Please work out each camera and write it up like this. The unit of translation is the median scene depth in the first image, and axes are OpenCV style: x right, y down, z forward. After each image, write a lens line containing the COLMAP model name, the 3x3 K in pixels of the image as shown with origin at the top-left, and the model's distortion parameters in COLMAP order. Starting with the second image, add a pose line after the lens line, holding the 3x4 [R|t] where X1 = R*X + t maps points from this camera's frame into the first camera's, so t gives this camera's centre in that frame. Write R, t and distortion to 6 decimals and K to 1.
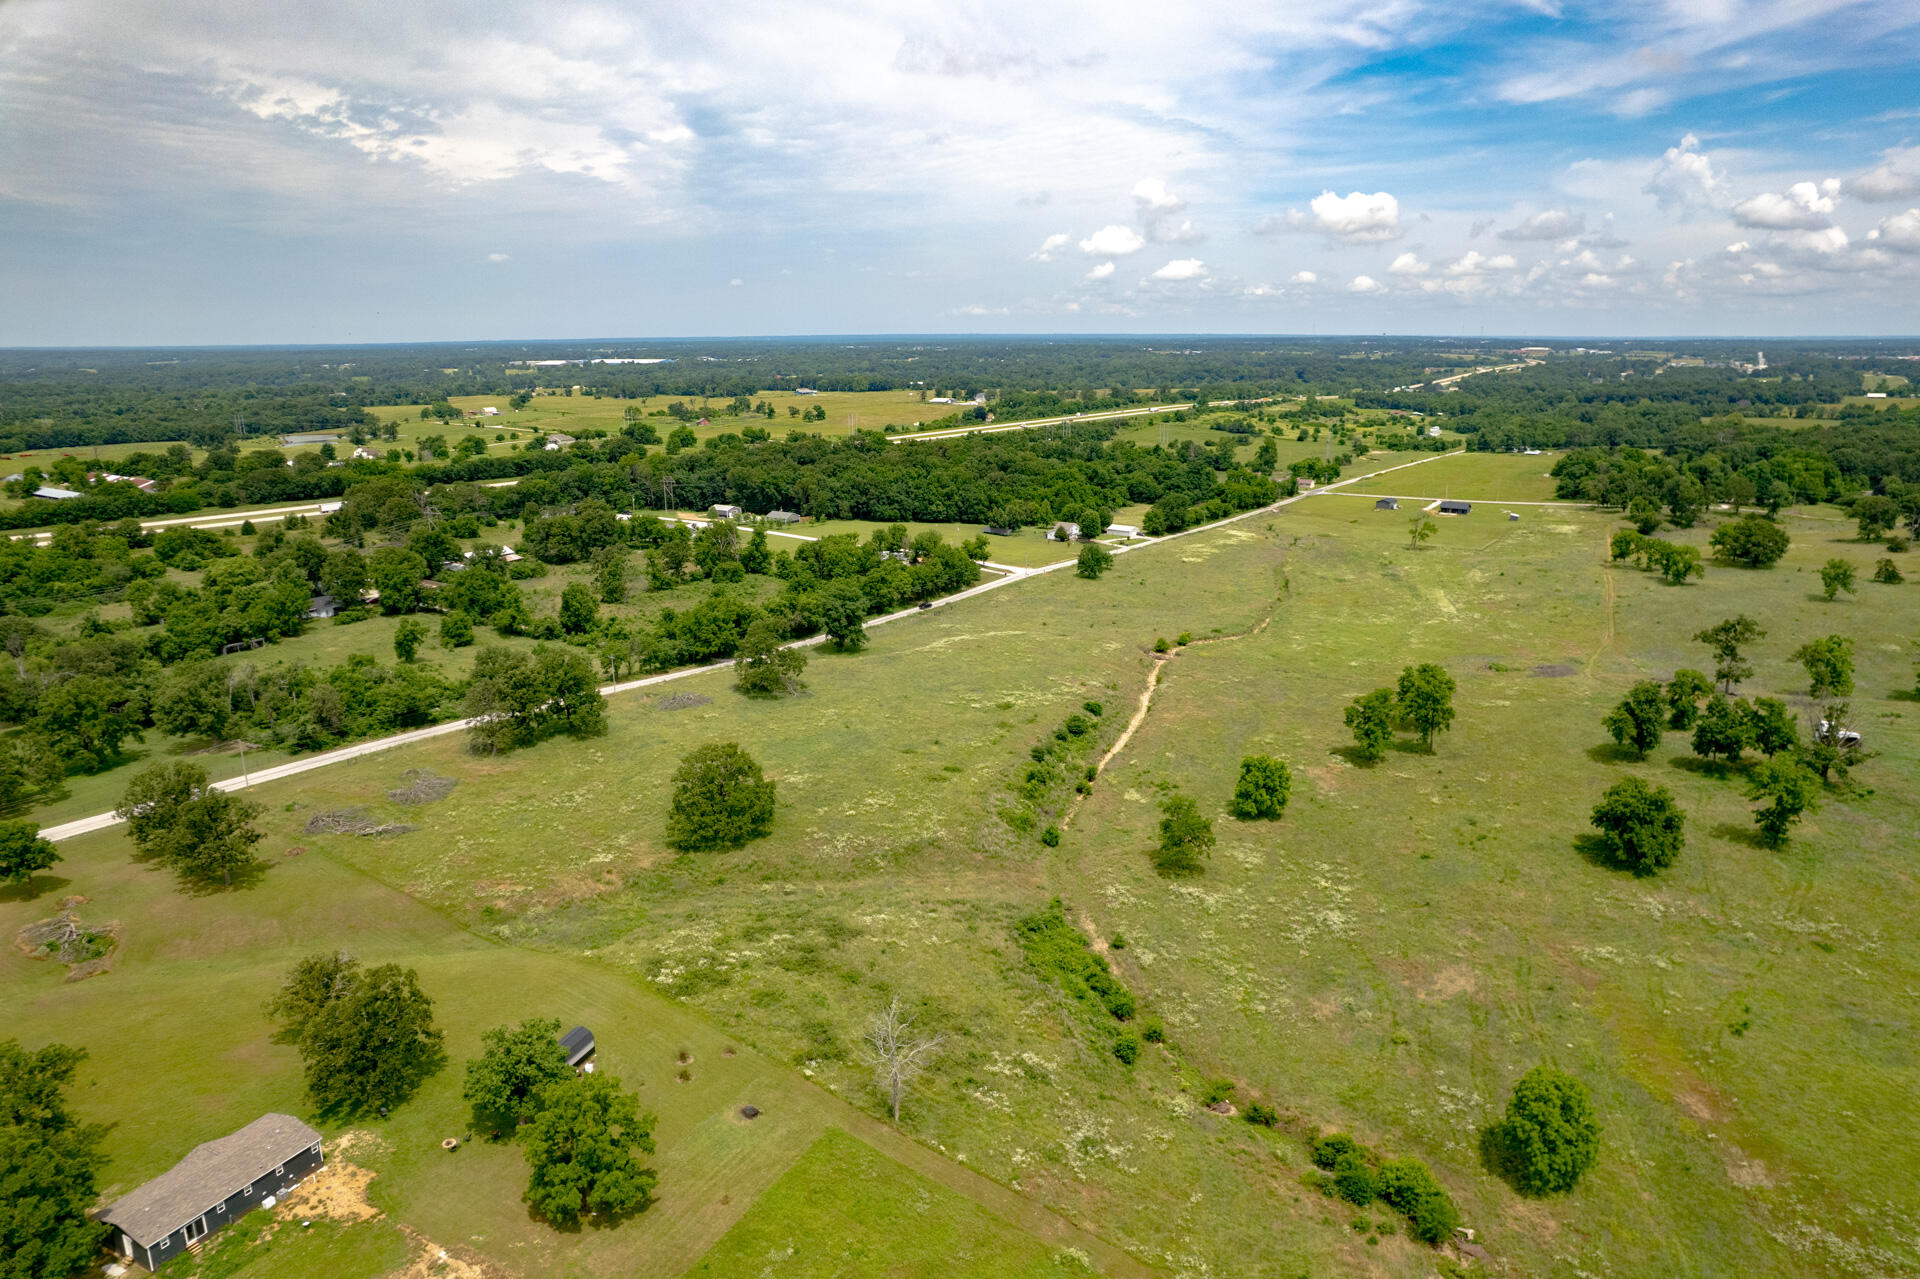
lens RADIAL K [[1231.1, 0, 968.6], [0, 1231.1, 640.6], [0, 0, 1]] dist [-0.076457, 0.068695]
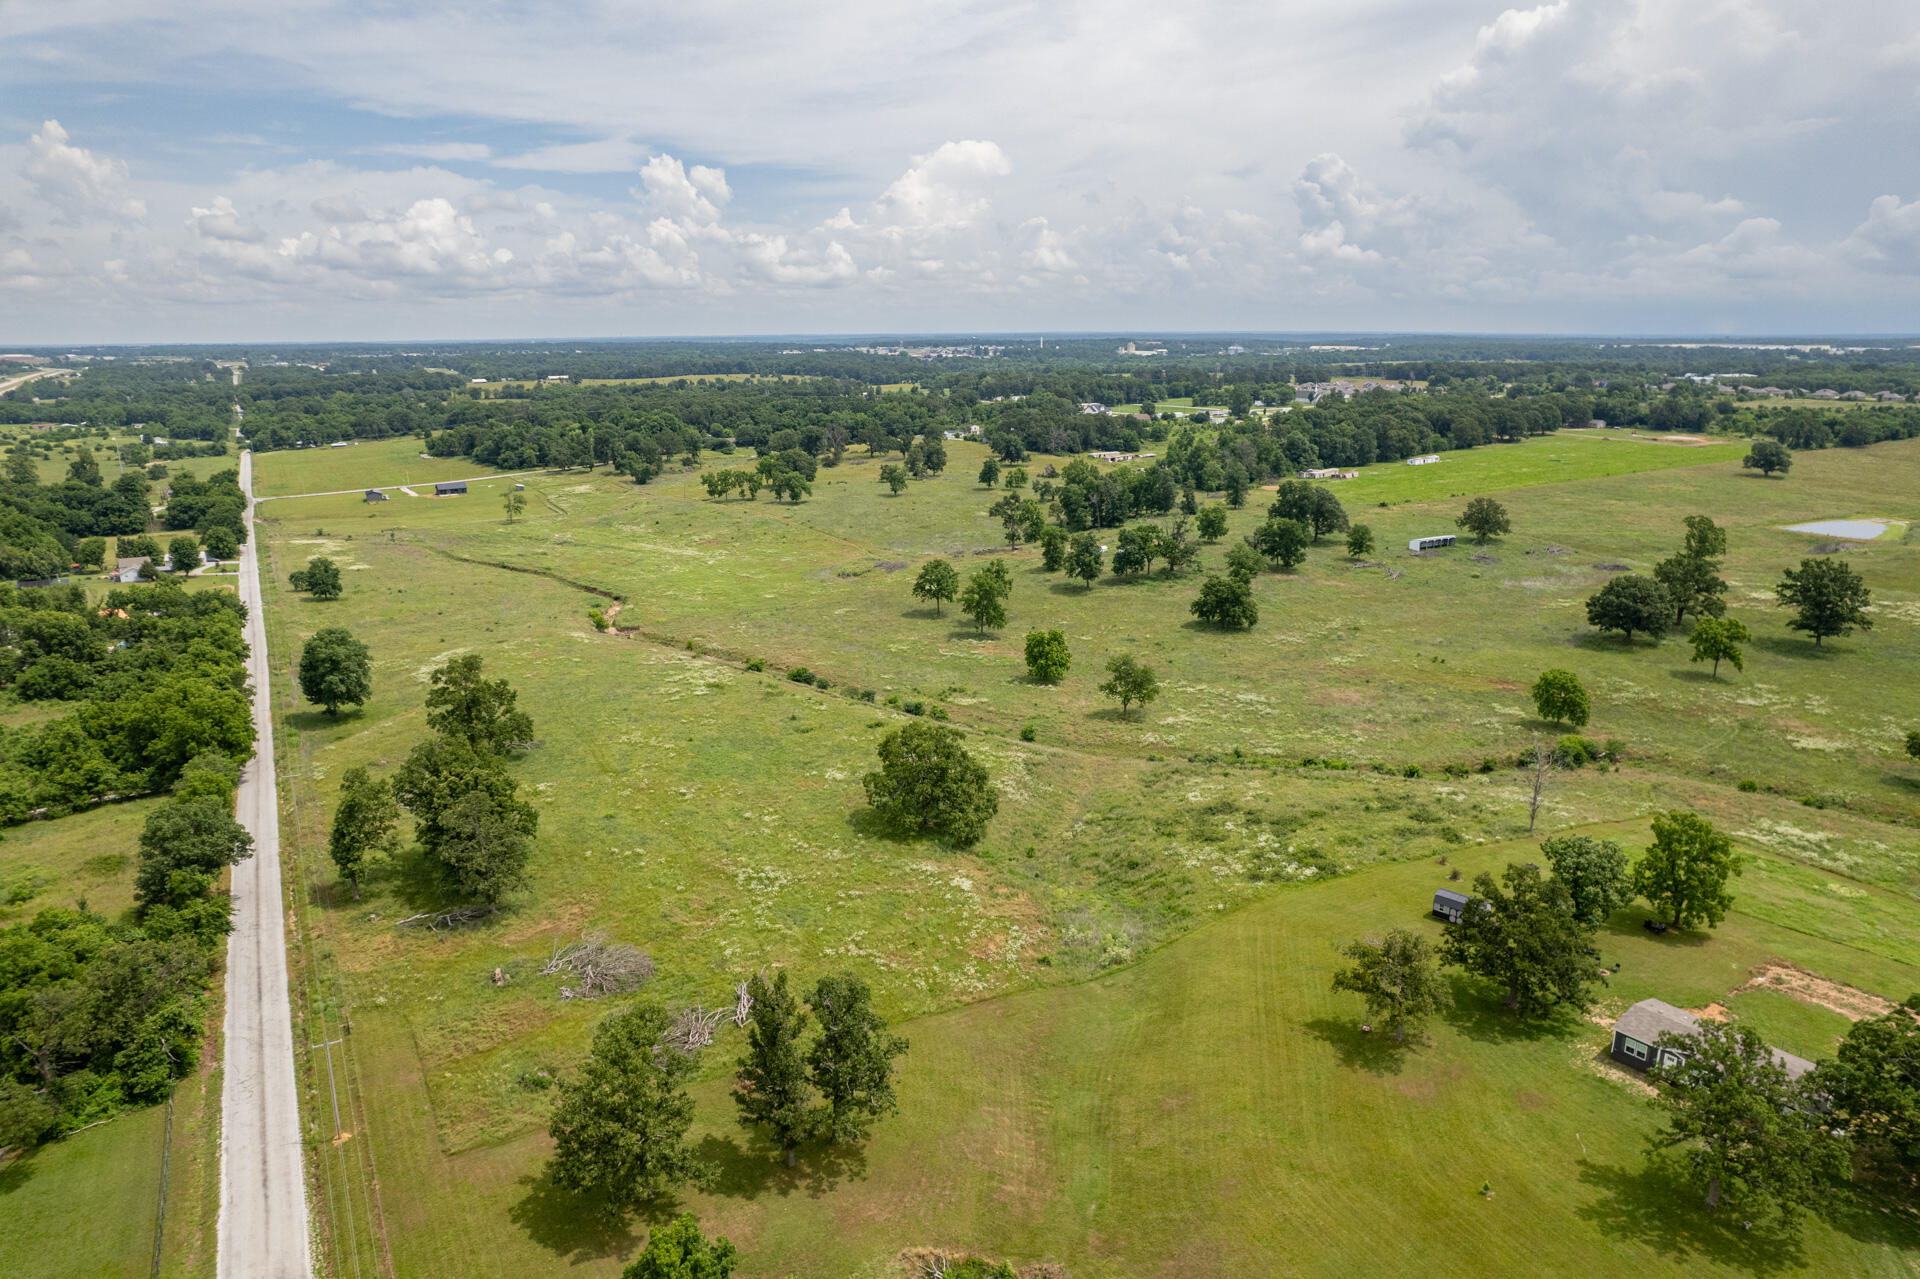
lens RADIAL K [[1231.1, 0, 969.5], [0, 1231.1, 650.0], [0, 0, 1]] dist [-0.076457, 0.068695]
pose [[0.427369, -0.228017, 0.874851, -0.075937], [0.227613, 0.963640, 0.139969, -0.006234], [-0.874956, 0.139309, 0.463729, 0.047928]]
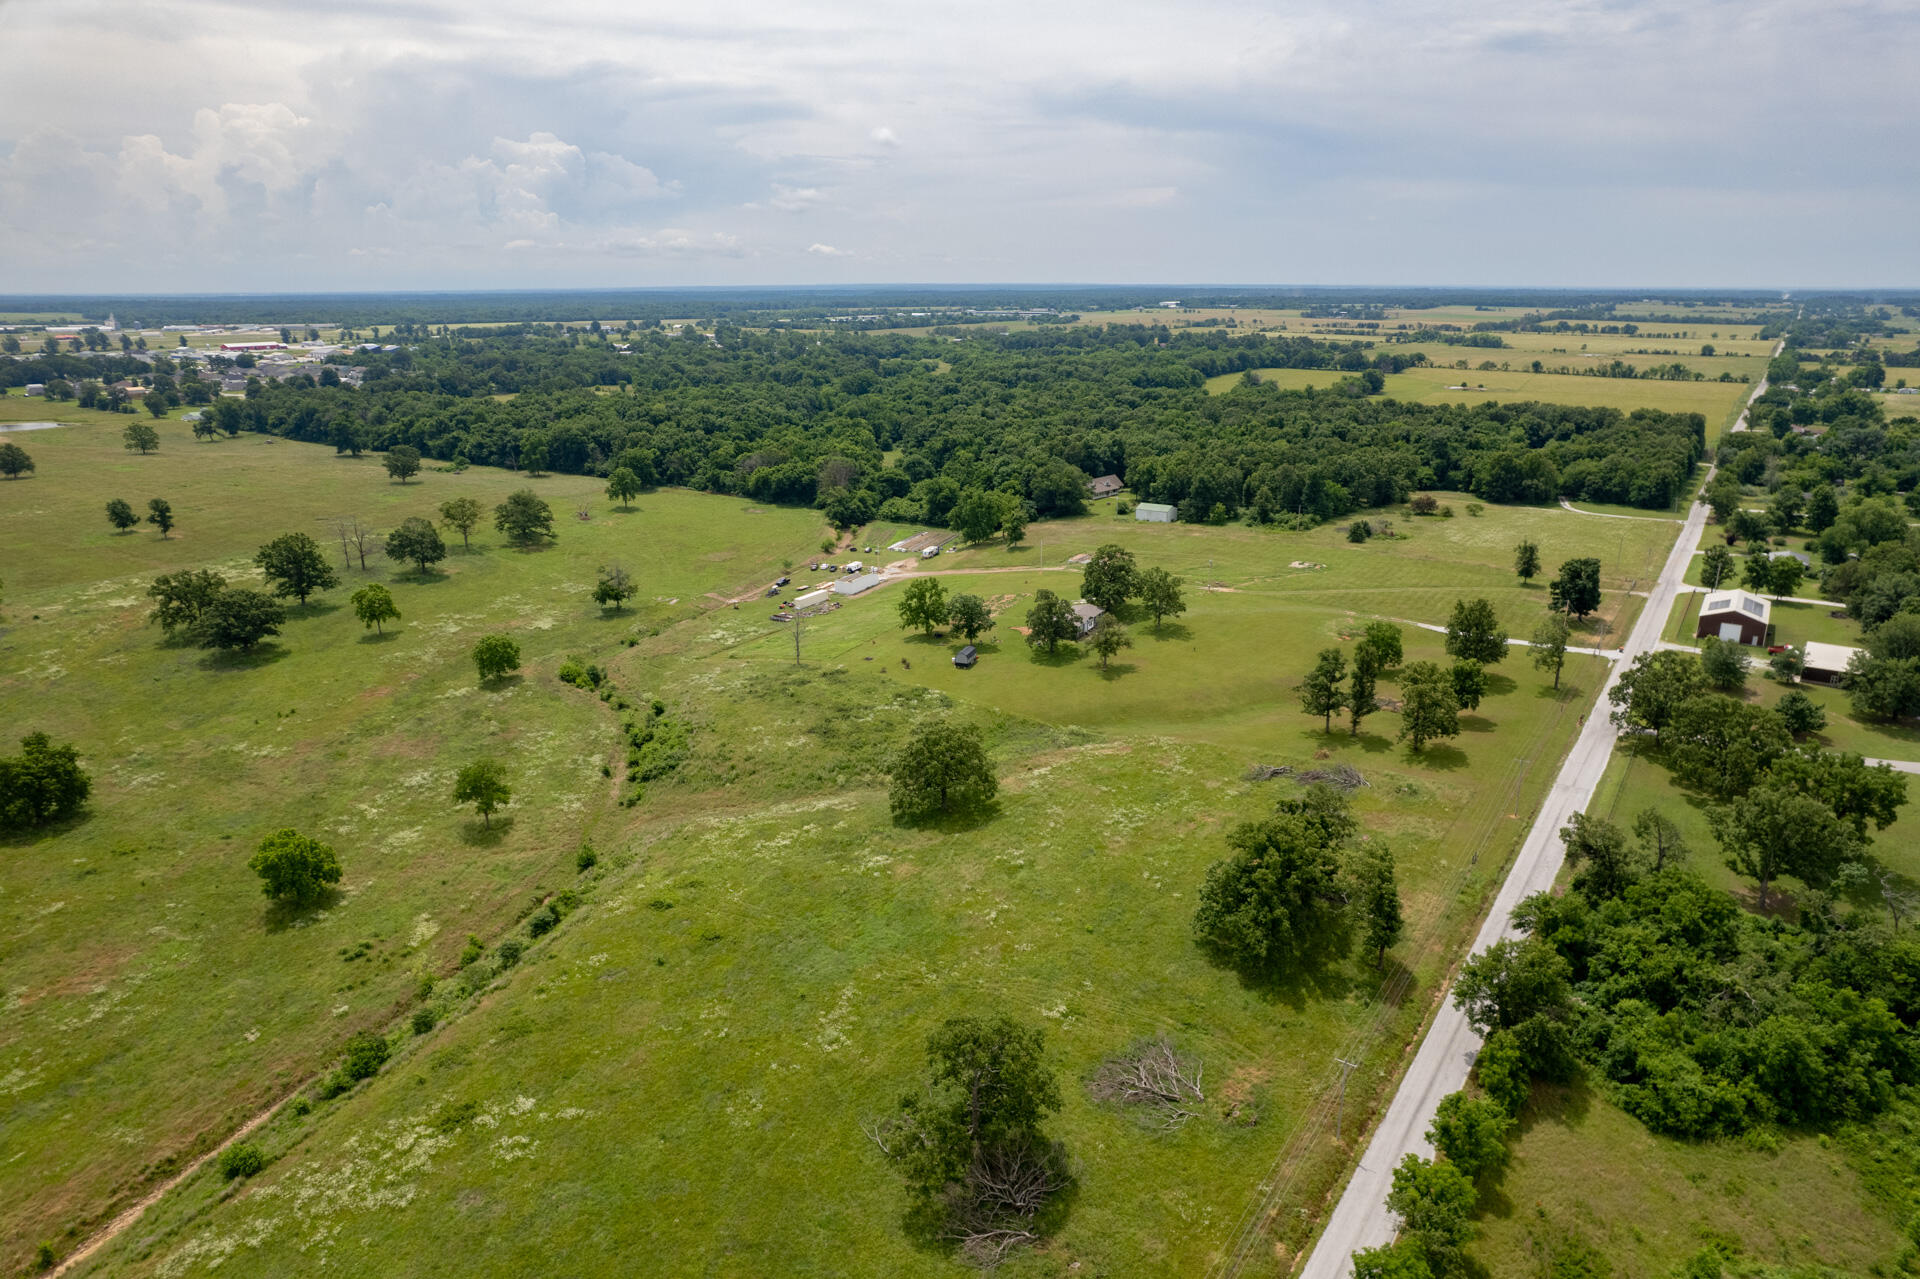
lens RADIAL K [[1231.1, 0, 965.5], [0, 1231.1, 655.1], [0, 0, 1]] dist [-0.076457, 0.068695]
pose [[-0.999950, 0.009256, 0.003681, -0.018687], [0.009817, 0.853119, 0.521623, -0.037476], [0.001688, 0.521634, -0.853168, 0.147867]]
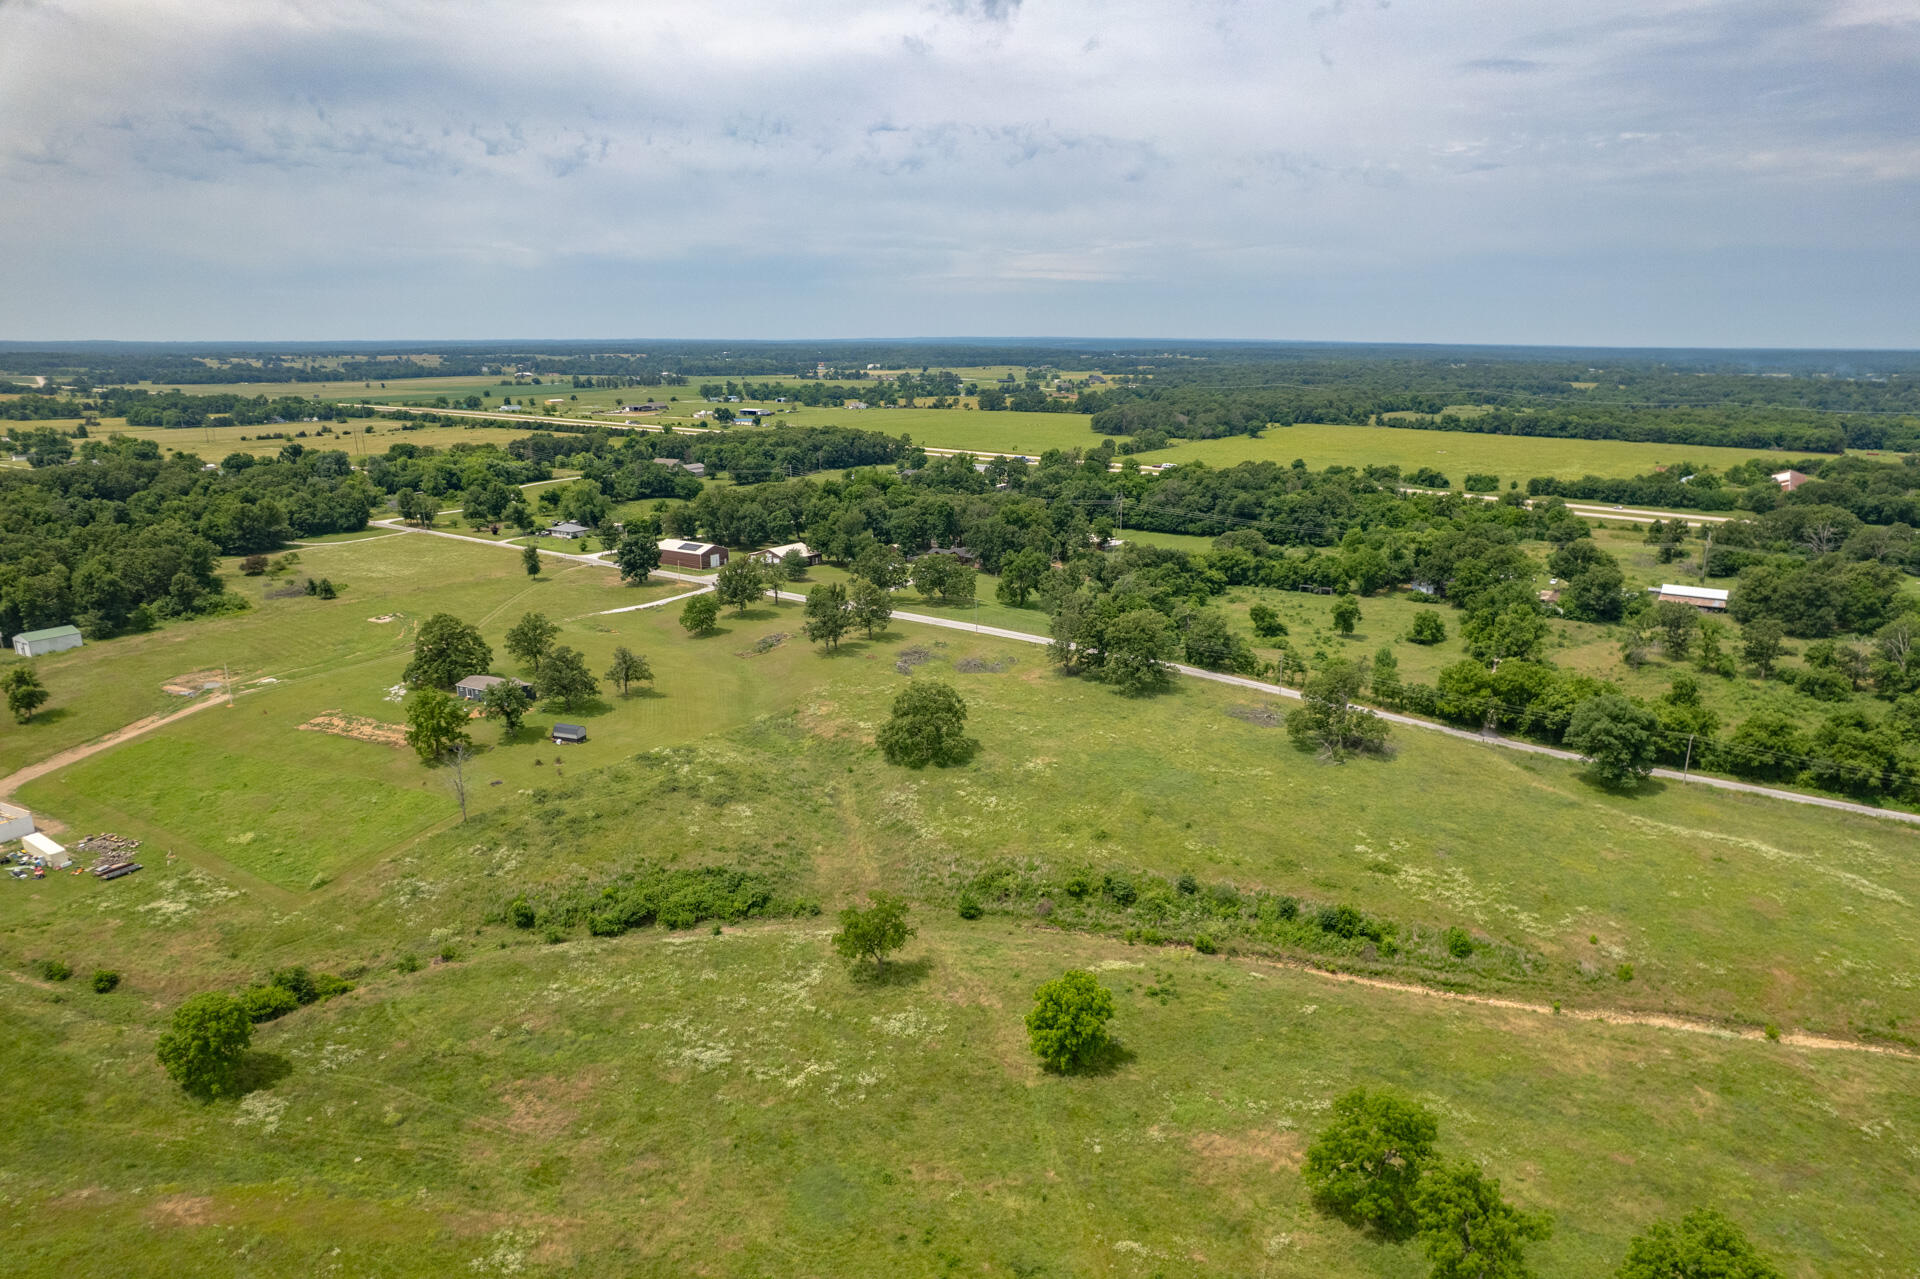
lens RADIAL K [[1231.1, 0, 968.6], [0, 1231.1, 655.4], [0, 0, 1]] dist [-0.076457, 0.068695]
pose [[0.004207, 0.261515, -0.965190, 0.076542], [-0.249681, 0.934903, 0.252221, -0.020282], [0.968319, 0.239928, 0.069228, 0.079003]]
